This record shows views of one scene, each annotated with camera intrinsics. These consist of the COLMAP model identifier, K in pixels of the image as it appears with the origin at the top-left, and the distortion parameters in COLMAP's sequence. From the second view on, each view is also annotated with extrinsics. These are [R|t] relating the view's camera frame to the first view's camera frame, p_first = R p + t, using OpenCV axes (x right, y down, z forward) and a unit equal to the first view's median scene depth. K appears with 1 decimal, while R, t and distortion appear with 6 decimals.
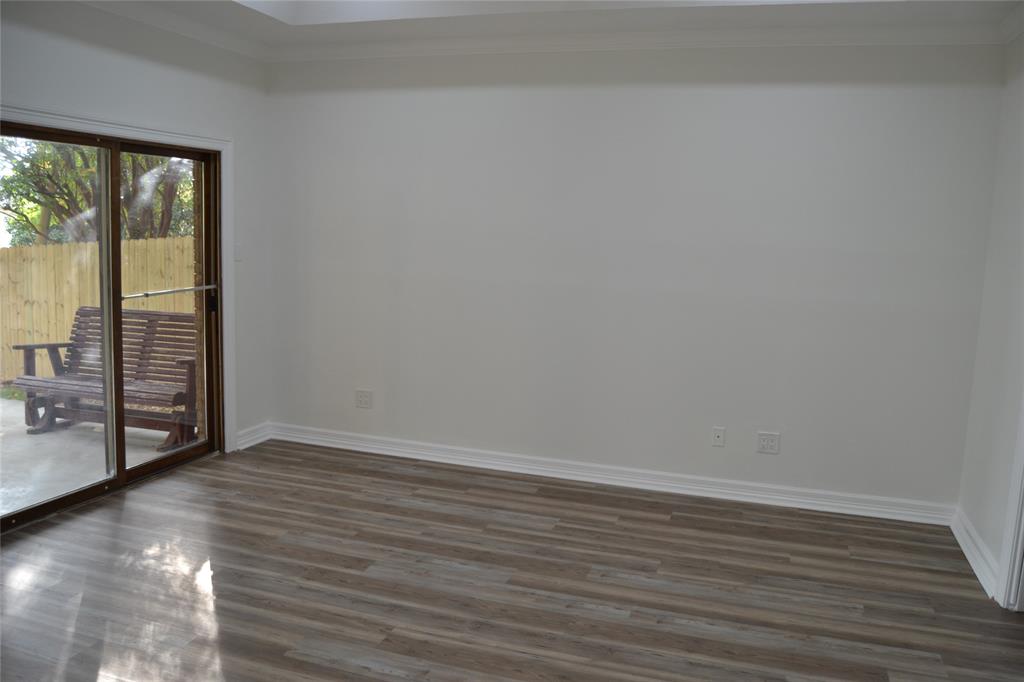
lens RADIAL K [[816.4, 0, 517.0], [0, 816.4, 341.2], [0, 0, 1]] dist [-0.100782, 0.049041]
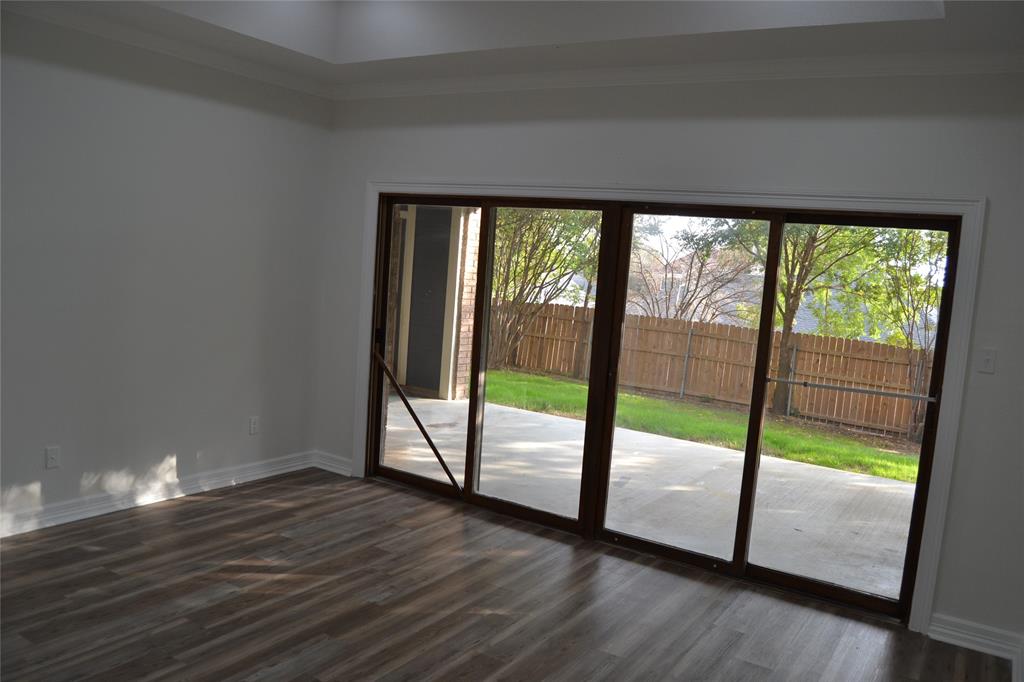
lens RADIAL K [[816.4, 0, 517.0], [0, 816.4, 341.2], [0, 0, 1]] dist [-0.100782, 0.049041]
pose [[-0.234980, 0.062670, -0.969978, 0.619231], [-0.212315, 0.970513, 0.114139, -0.180119], [0.948529, 0.232761, -0.214745, 1.161253]]
